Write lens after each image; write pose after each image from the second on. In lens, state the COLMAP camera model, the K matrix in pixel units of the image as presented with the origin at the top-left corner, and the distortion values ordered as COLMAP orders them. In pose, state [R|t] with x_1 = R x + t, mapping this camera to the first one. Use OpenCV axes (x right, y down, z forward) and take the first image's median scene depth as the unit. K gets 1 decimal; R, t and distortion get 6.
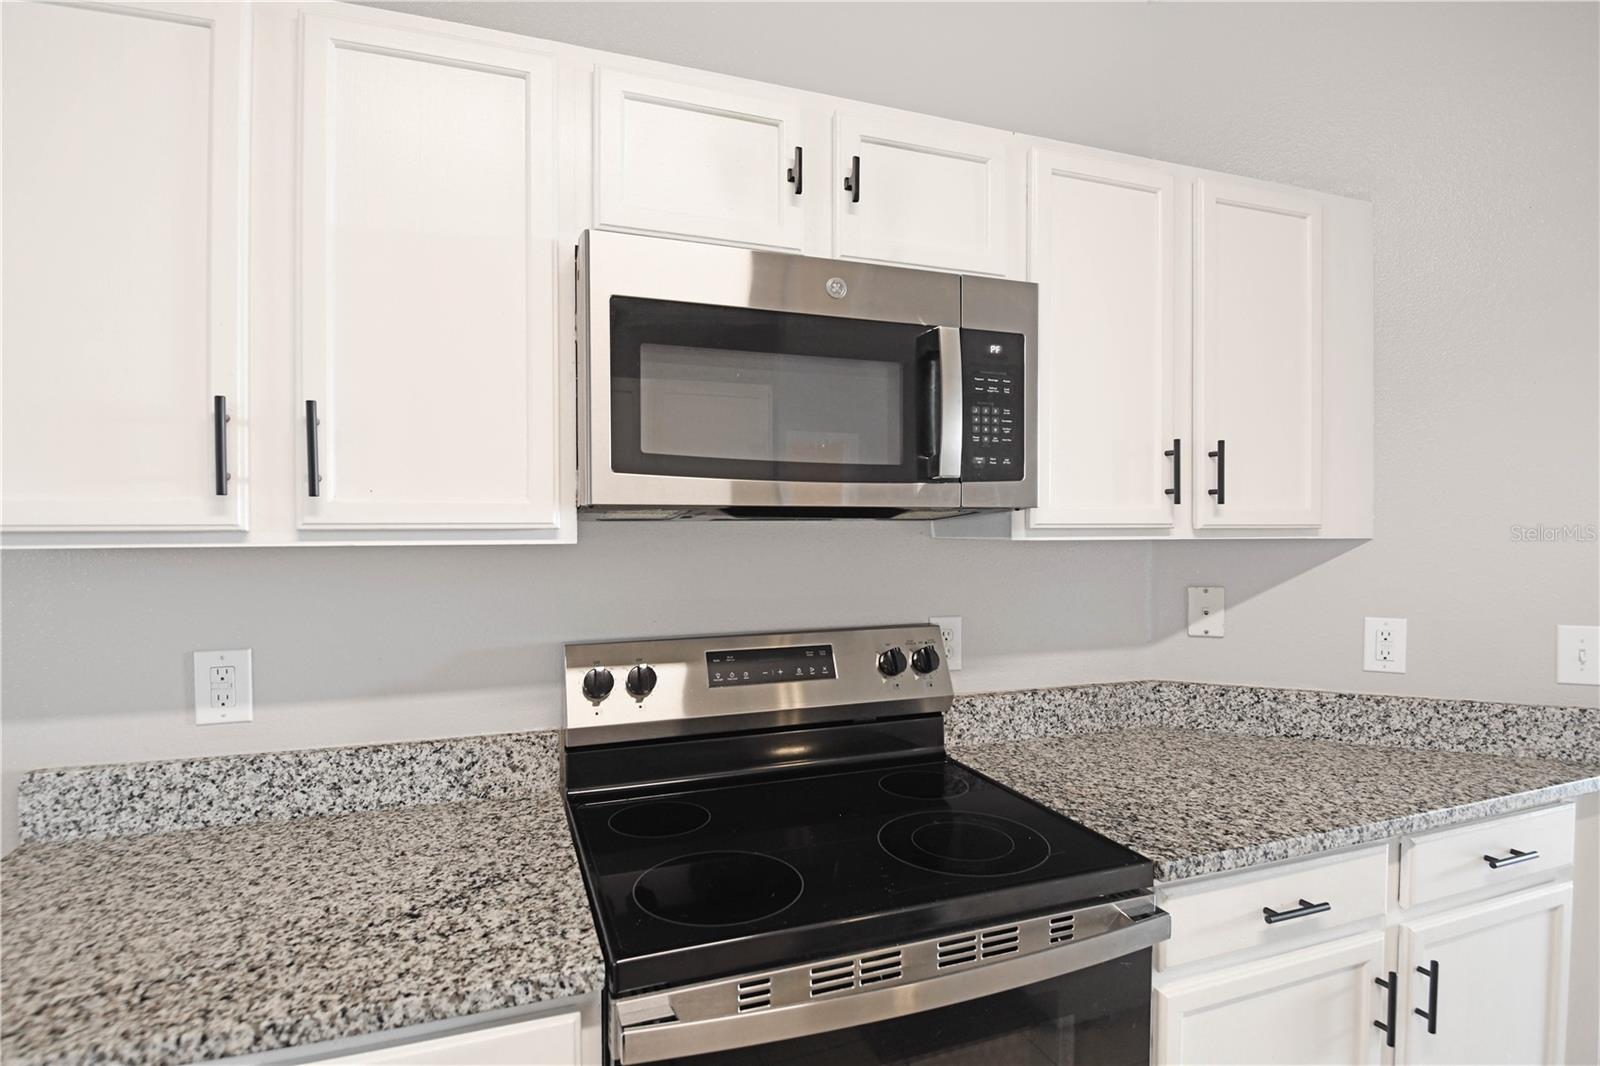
lens RADIAL K [[780.9, 0, 800.0], [0, 780.9, 533.0], [0, 0, 1]] dist [0.002750, -0.017415]
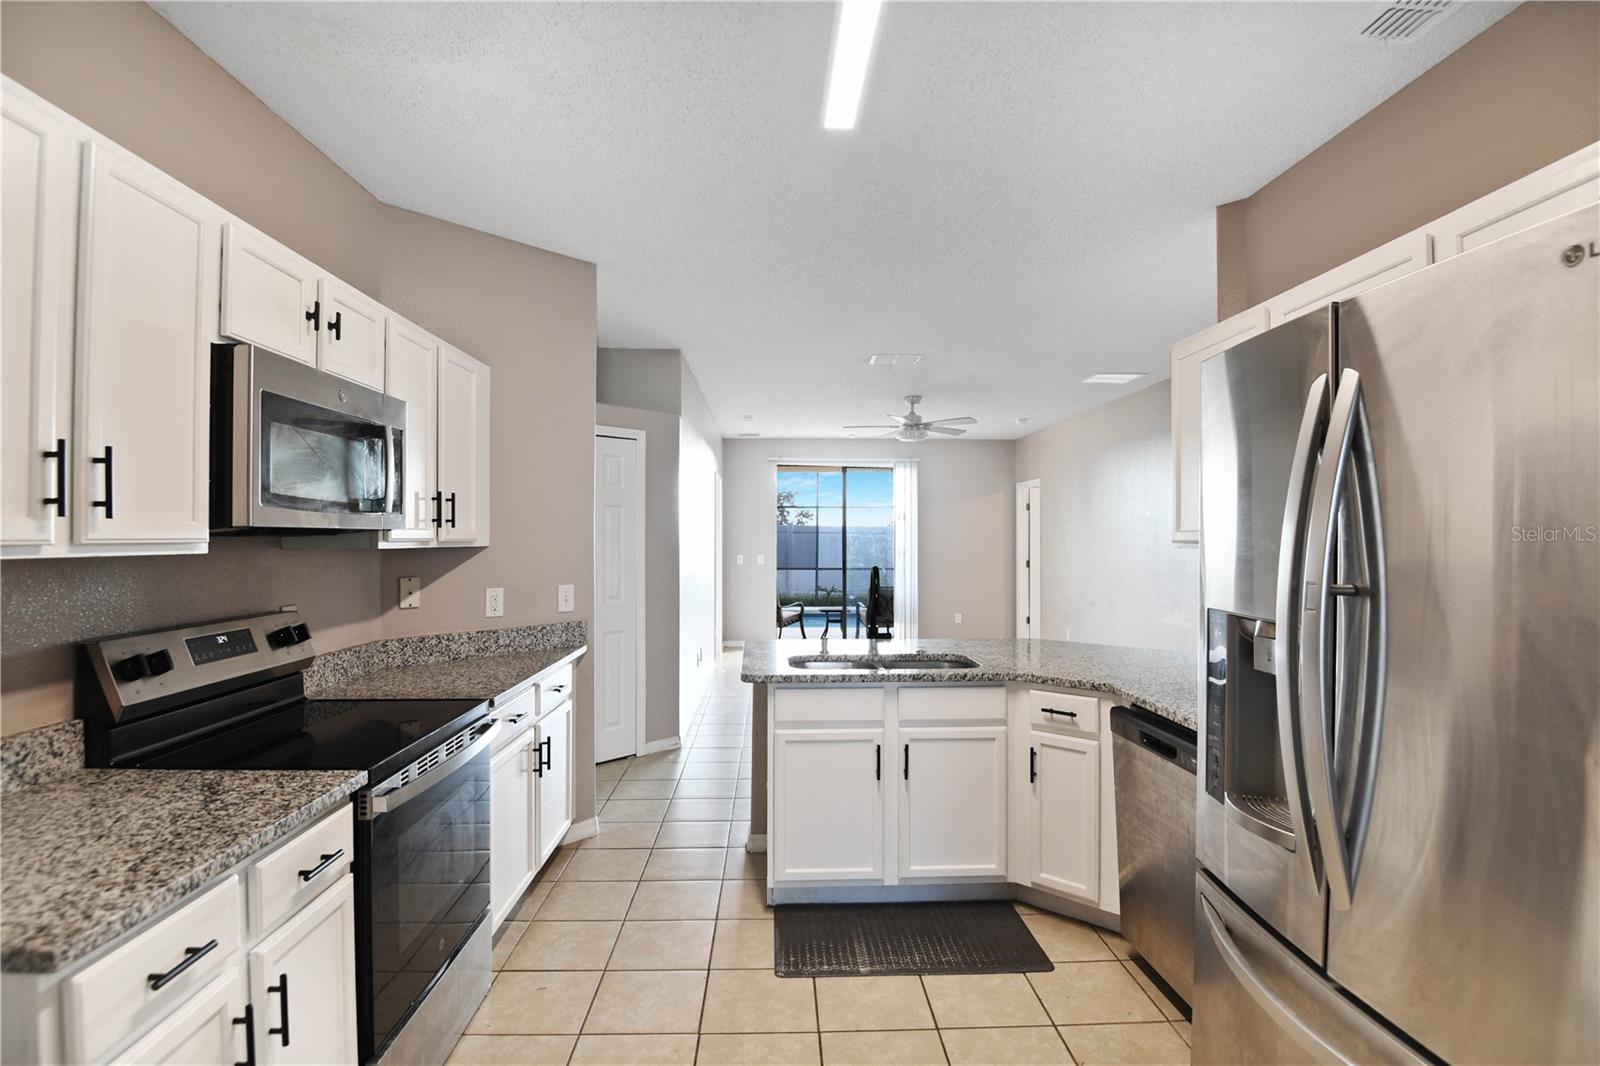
lens RADIAL K [[780.9, 0, 800.0], [0, 780.9, 533.0], [0, 0, 1]] dist [0.002750, -0.017415]
pose [[0.298958, 0.005666, 0.954249, -1.023546], [0.013997, 0.999849, -0.010322, 0.006215], [-0.954163, 0.016442, 0.298834, -0.340207]]
